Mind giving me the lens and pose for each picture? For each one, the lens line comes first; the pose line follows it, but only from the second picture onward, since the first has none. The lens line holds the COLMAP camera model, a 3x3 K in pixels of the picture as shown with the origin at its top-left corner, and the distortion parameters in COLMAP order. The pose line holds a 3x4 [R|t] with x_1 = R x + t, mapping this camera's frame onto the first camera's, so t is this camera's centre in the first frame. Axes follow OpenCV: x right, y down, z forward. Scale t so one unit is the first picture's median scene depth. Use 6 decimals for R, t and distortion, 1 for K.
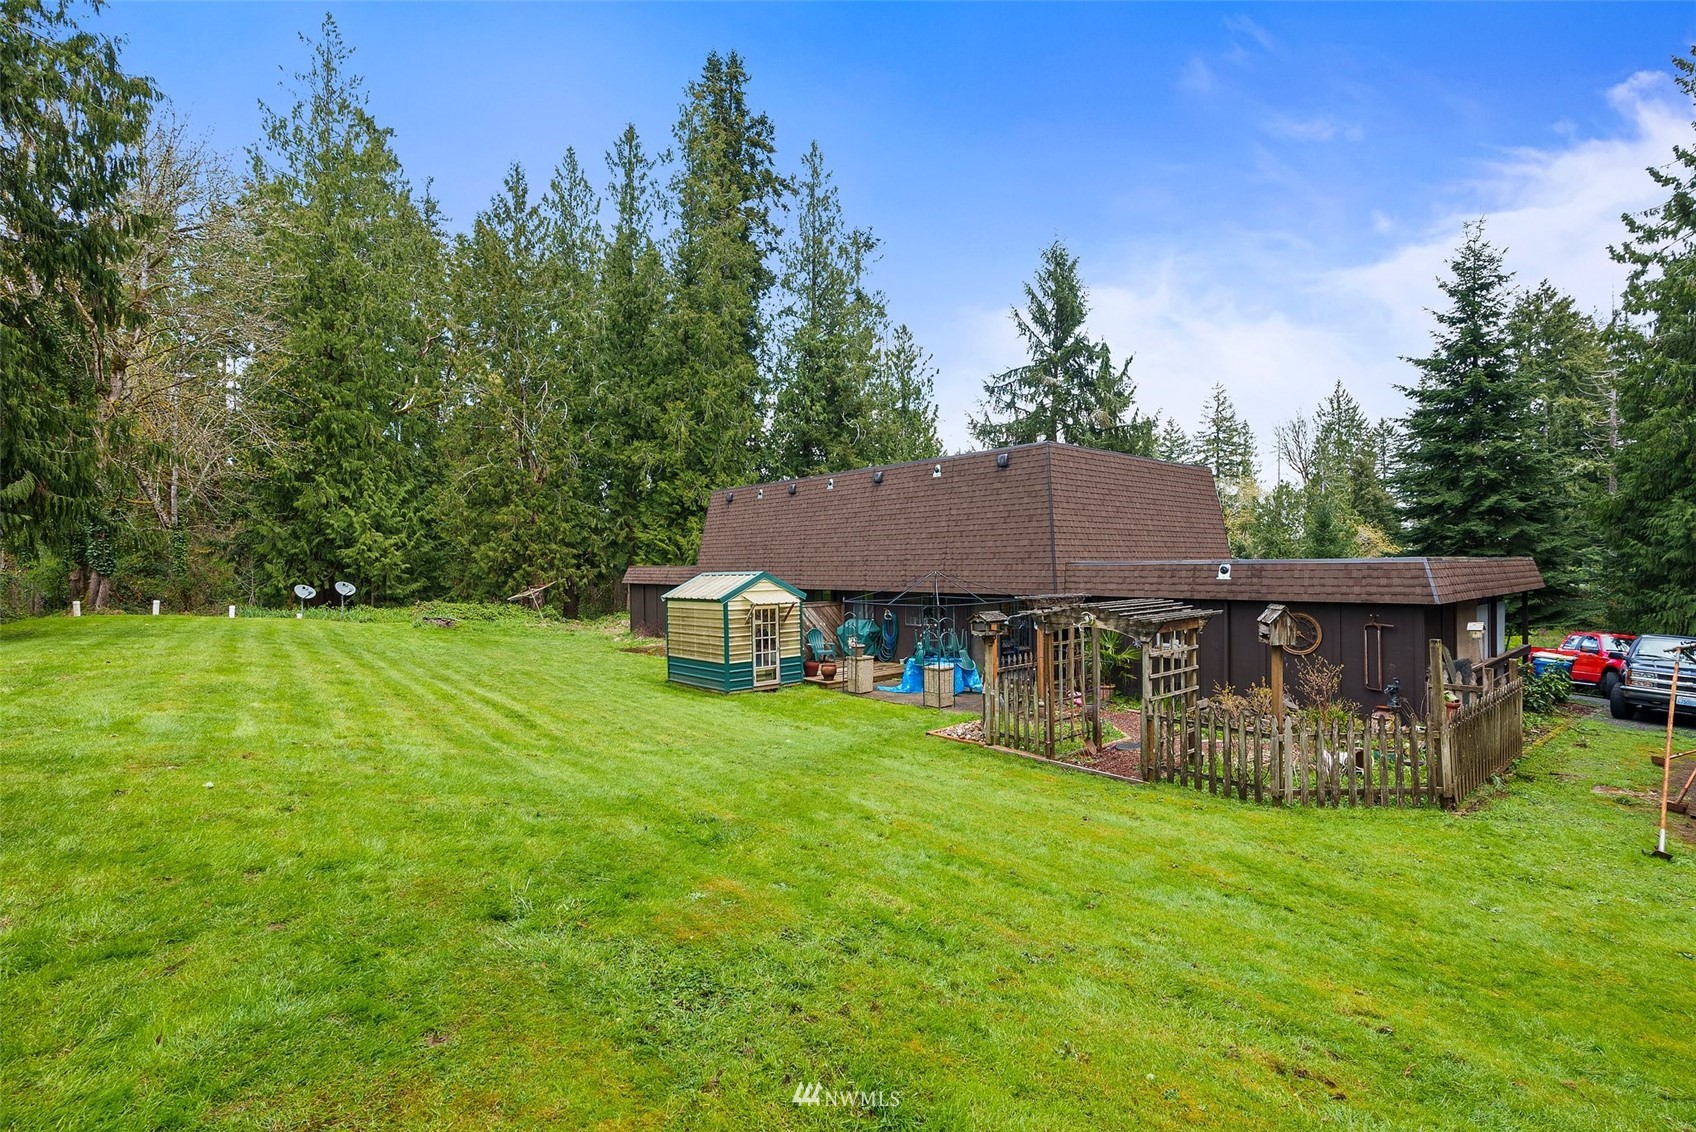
lens RADIAL K [[757.9, 0, 848.0], [0, 757.9, 566.0], [0, 0, 1]] dist [0.000899, 0.000105]
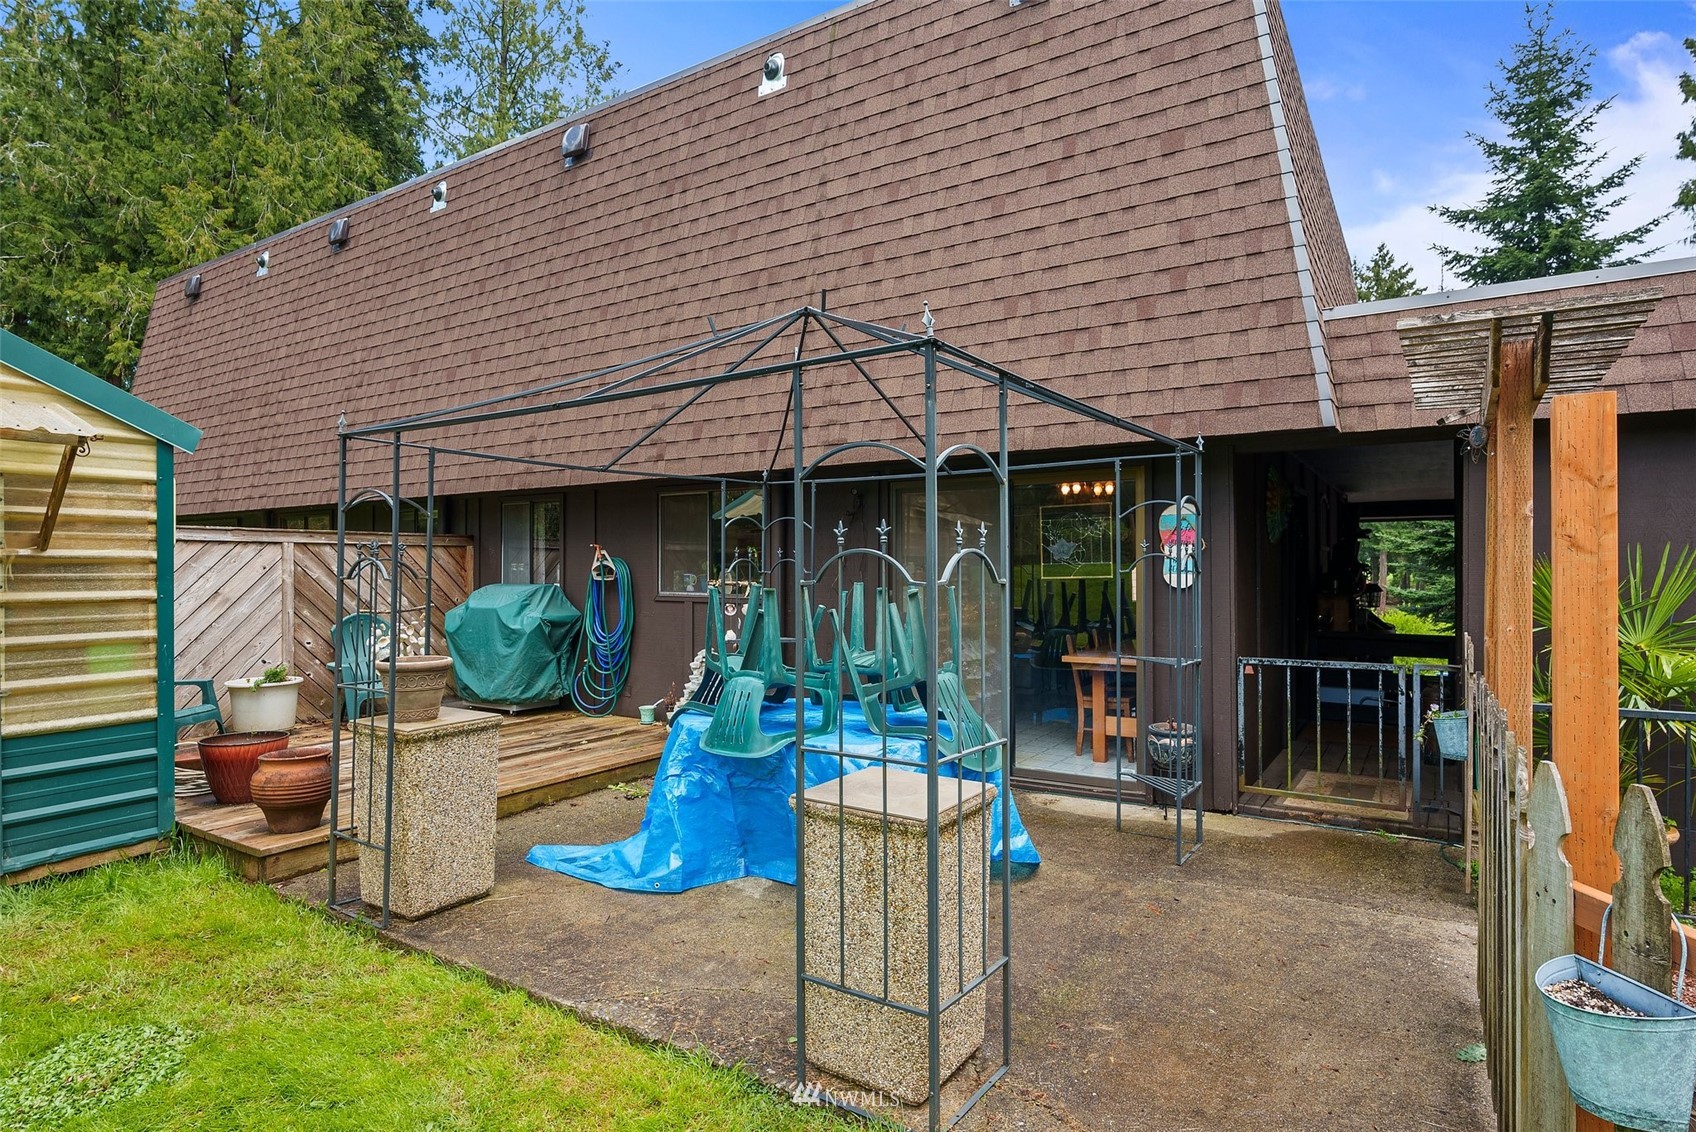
lens RADIAL K [[913.3, 0, 848.0], [0, 913.3, 566.0], [0, 0, 1]] dist [0.004727, 0.000545]
pose [[0.959105, 0.011194, 0.282829, 0.044352], [-0.010110, 0.999935, -0.005291, 0.067963], [-0.282870, 0.002215, 0.959156, 0.623334]]
